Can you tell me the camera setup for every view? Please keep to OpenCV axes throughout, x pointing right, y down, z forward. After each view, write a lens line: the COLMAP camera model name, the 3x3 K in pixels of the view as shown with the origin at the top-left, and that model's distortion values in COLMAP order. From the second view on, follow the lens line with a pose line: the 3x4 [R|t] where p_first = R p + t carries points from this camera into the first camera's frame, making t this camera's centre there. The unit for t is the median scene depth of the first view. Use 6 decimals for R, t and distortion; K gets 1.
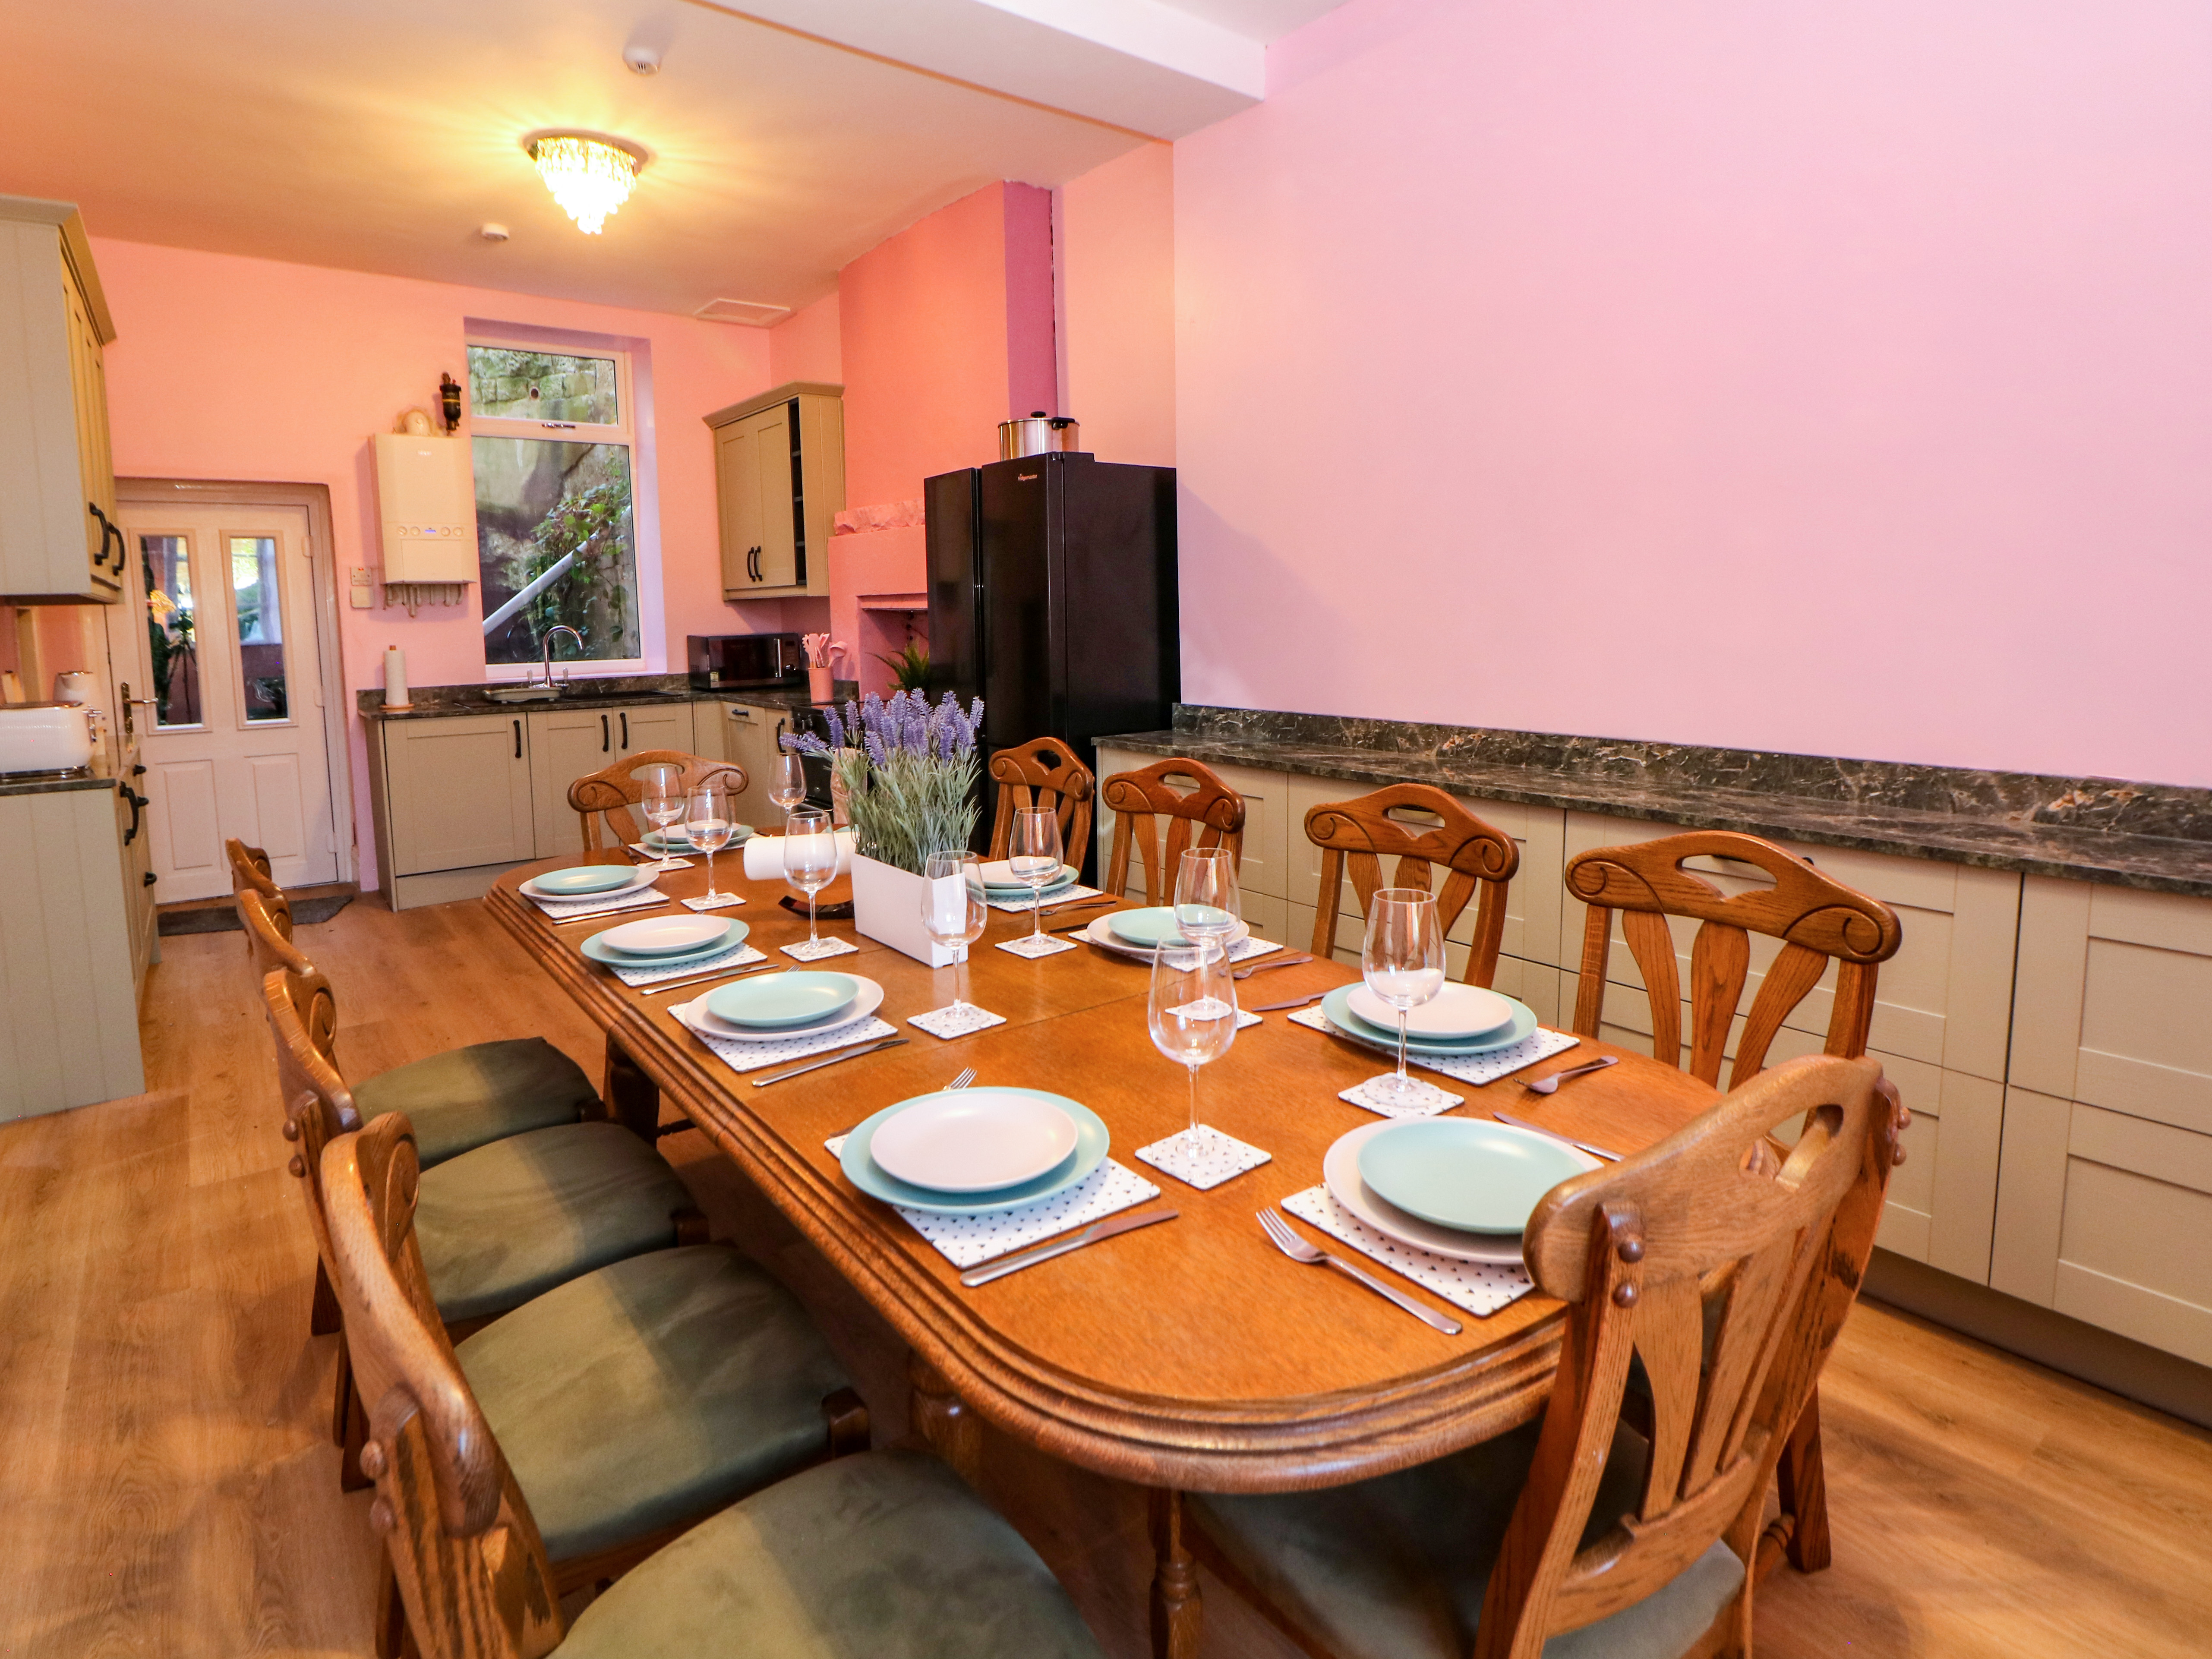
lens RADIAL K [[1131.2, 0, 1108.9], [0, 1131.2, 798.2], [0, 0, 1]] dist [-0.013371, -0.006834]
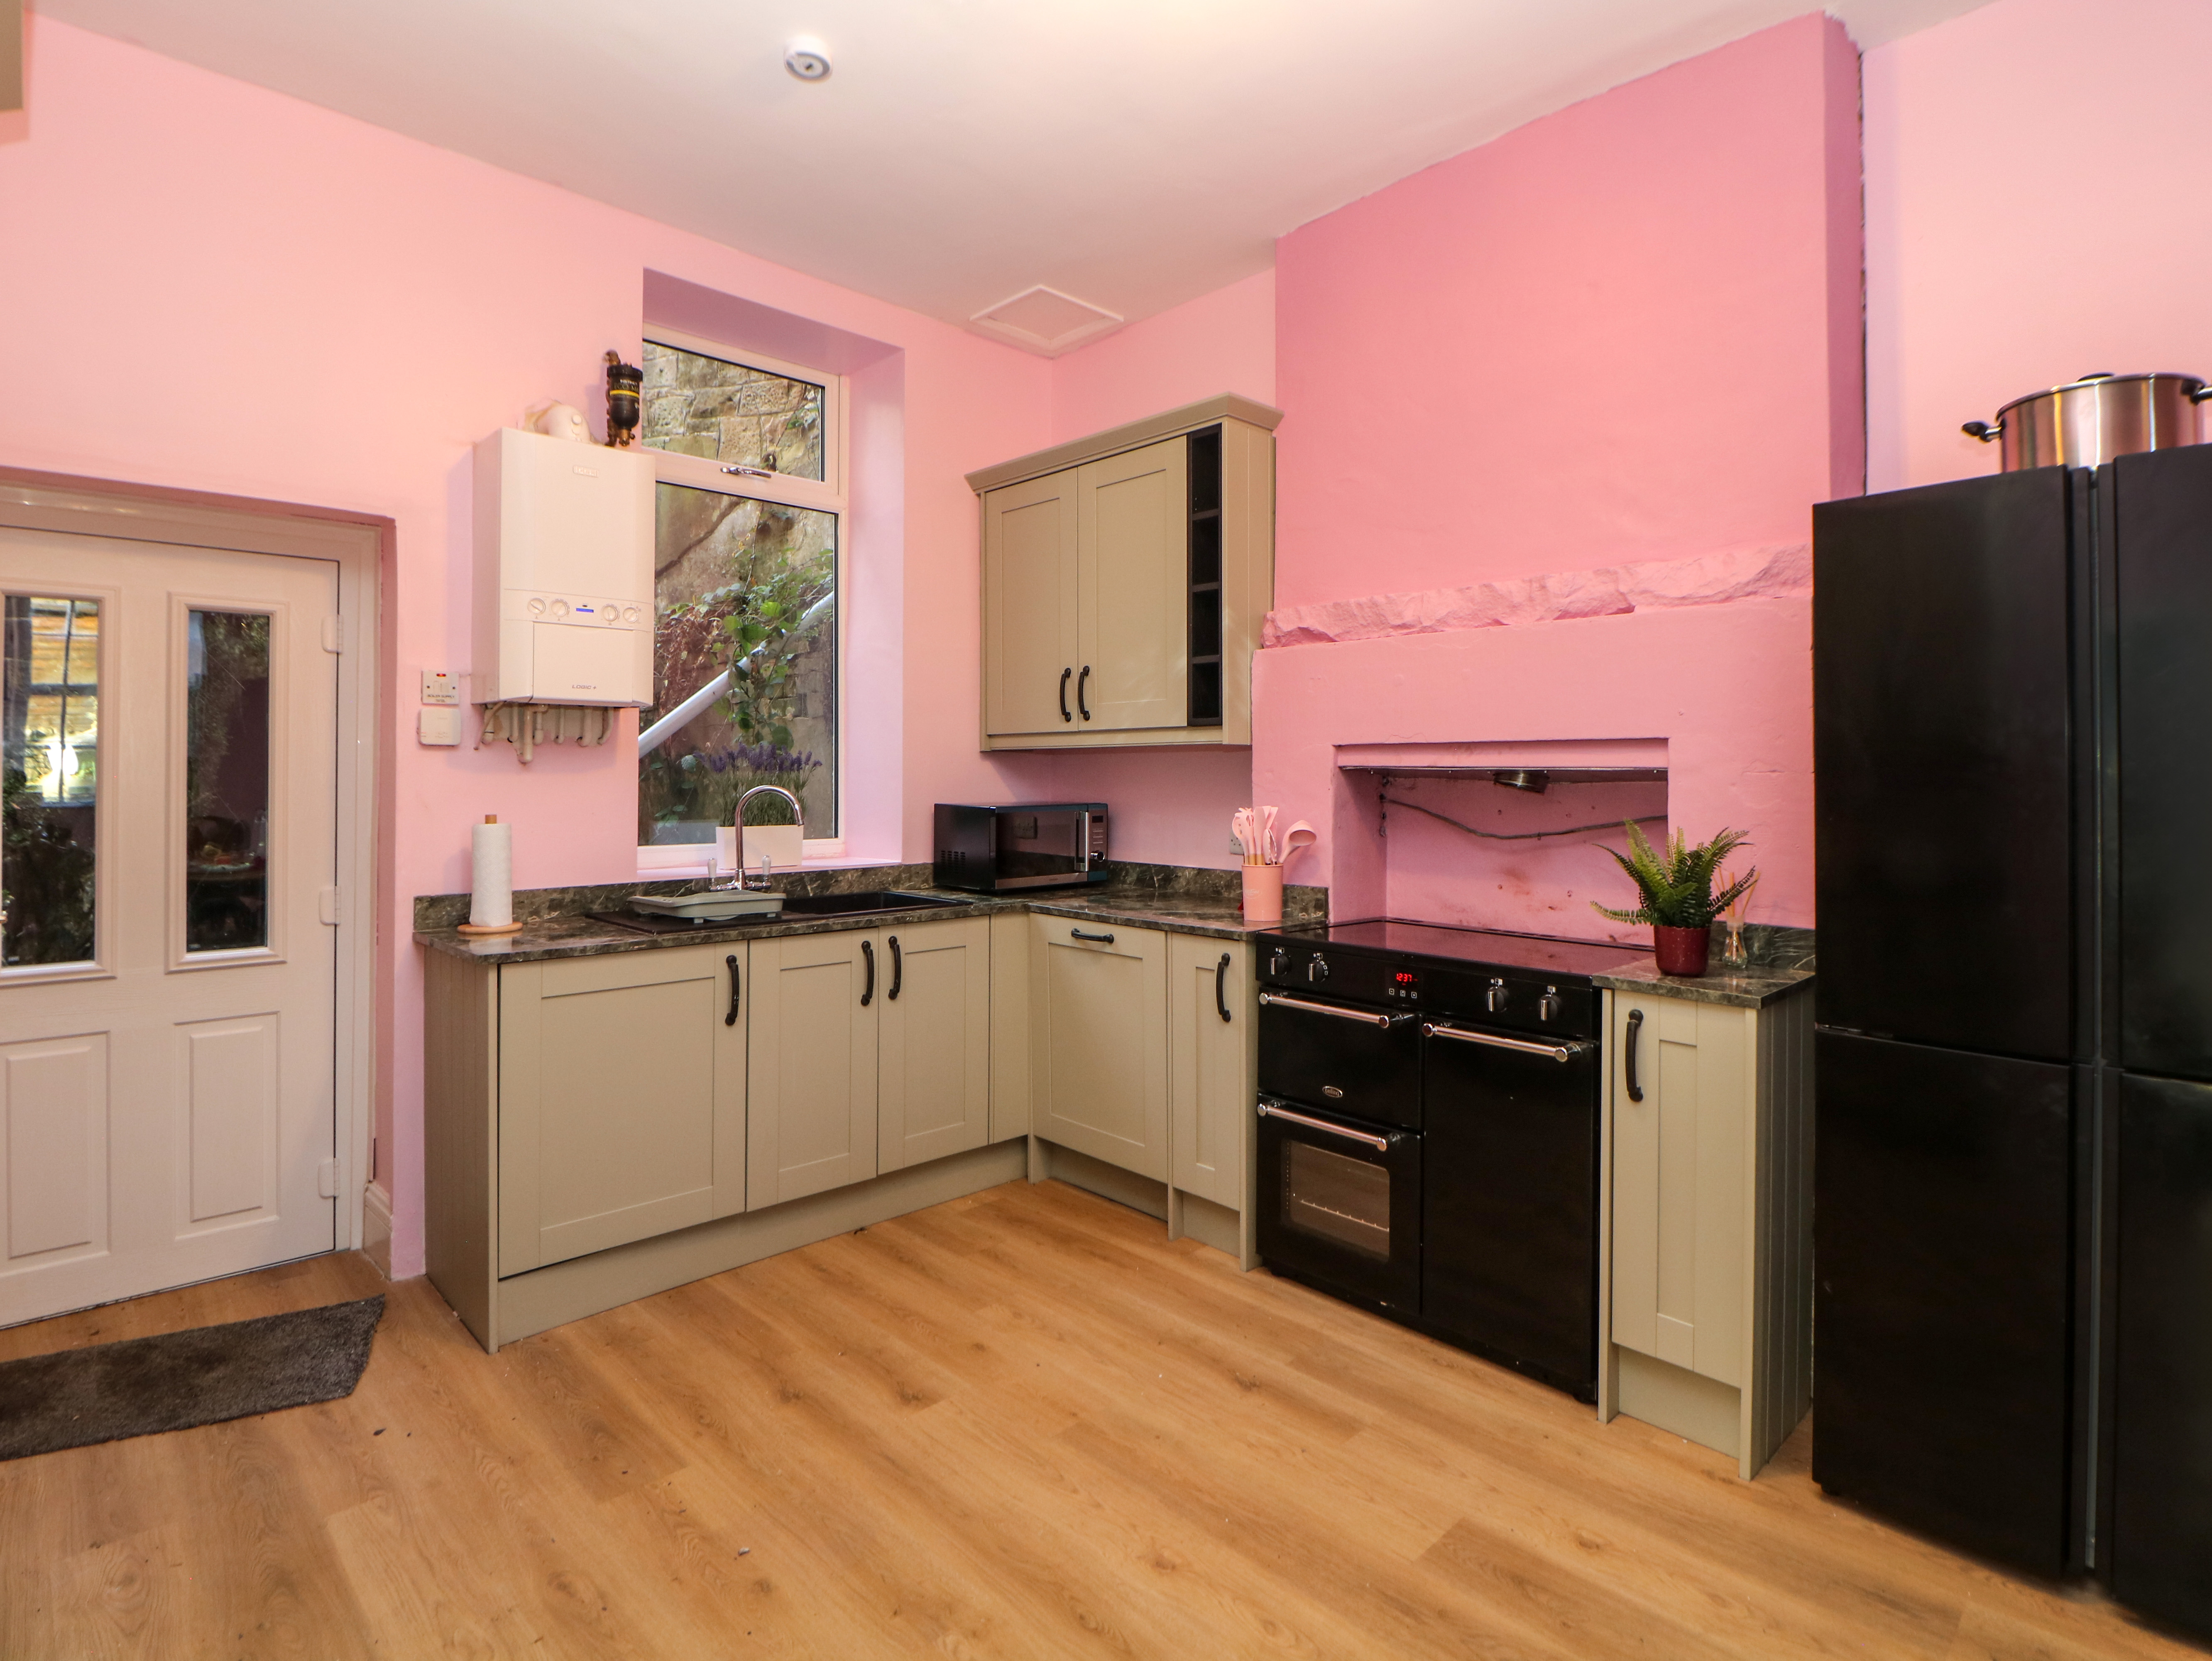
lens RADIAL K [[1131.4, 0, 1156.4], [0, 1131.4, 835.7], [0, 0, 1]] dist [-0.013371, -0.006834]
pose [[0.993044, 0.011708, 0.117161, -0.372570], [0.002037, 0.993186, -0.116522, -0.060543], [-0.117727, 0.115950, 0.986254, 0.417240]]
